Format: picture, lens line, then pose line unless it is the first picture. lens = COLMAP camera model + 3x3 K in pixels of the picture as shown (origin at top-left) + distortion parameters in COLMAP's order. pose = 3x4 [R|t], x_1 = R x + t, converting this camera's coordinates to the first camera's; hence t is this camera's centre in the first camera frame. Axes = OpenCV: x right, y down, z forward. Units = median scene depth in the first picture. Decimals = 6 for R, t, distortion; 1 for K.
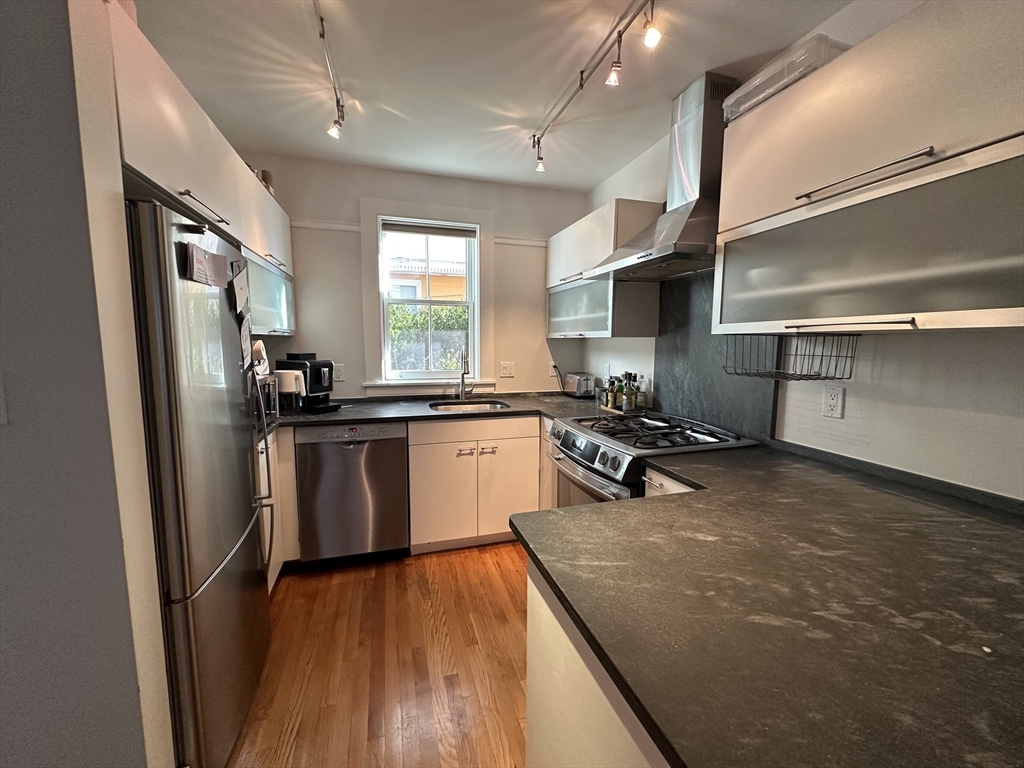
lens RADIAL K [[410.6, 0, 512.0], [0, 410.6, 384.0], [0, 0, 1]] dist [-0.002410, -0.000090]
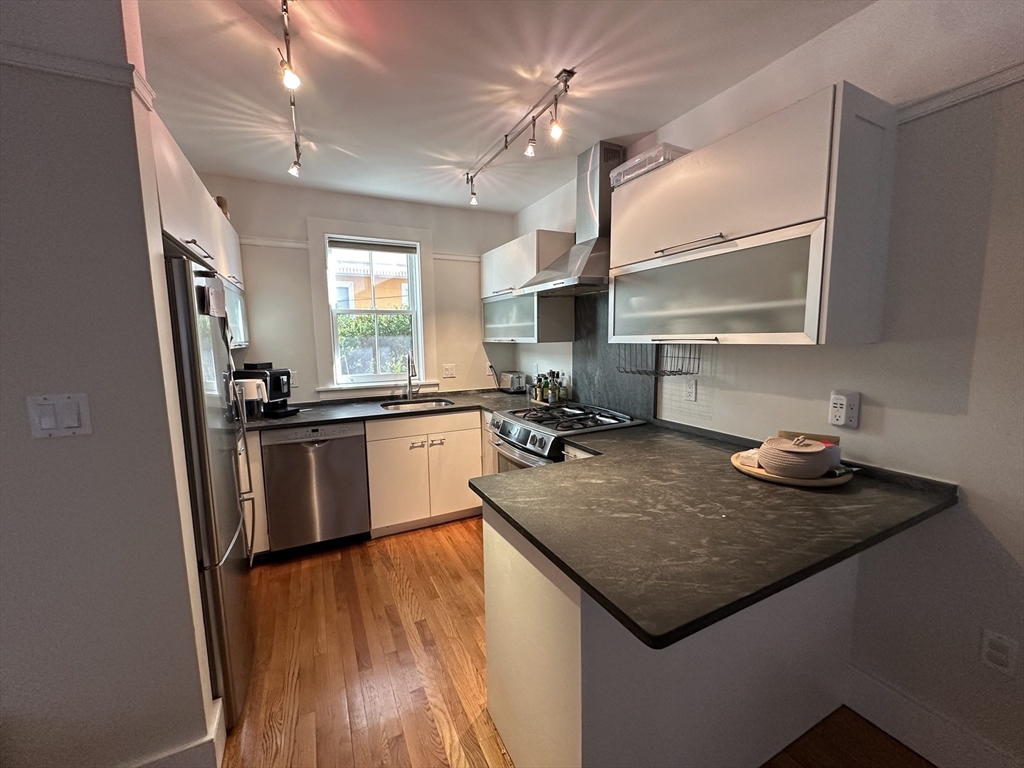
lens RADIAL K [[410.6, 0, 512.0], [0, 410.6, 384.0], [0, 0, 1]] dist [-0.002410, -0.000090]
pose [[0.986208, -0.037886, 0.161118, -0.033374], [0.036074, 0.999249, 0.014156, -0.012060], [-0.161533, -0.008149, 0.986834, -0.193077]]
